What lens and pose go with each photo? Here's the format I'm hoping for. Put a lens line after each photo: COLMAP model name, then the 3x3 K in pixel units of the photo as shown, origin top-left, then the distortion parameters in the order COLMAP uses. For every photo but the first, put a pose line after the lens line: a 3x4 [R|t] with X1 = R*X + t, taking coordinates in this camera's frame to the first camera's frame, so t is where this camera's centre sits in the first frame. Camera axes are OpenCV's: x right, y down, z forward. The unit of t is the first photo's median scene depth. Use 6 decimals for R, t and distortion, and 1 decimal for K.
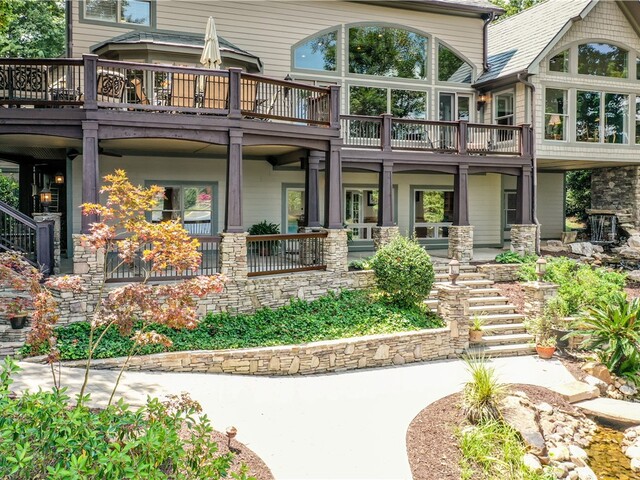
lens RADIAL K [[527.9, 0, 301.7], [0, 527.9, 224.7], [0, 0, 1]] dist [0.011120, -0.003106]
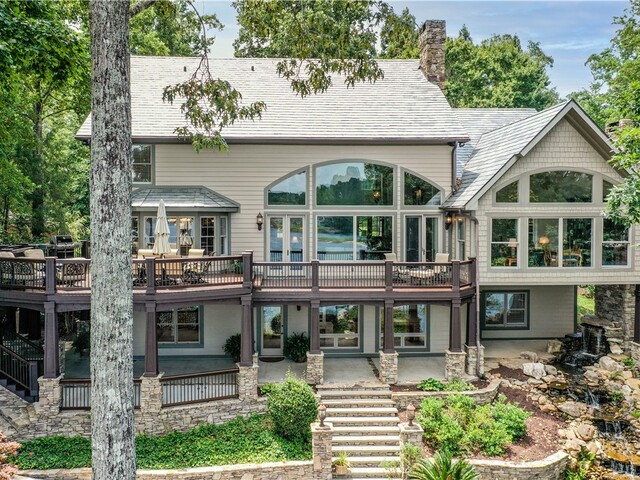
lens RADIAL K [[527.9, 0, 321.6], [0, 527.9, 240.5], [0, 0, 1]] dist [0.011120, -0.003106]
pose [[0.958856, 0.009449, -0.283736, 0.429836], [-0.005691, 0.999885, 0.014067, -0.225821], [0.283836, -0.011873, 0.958799, -0.113999]]
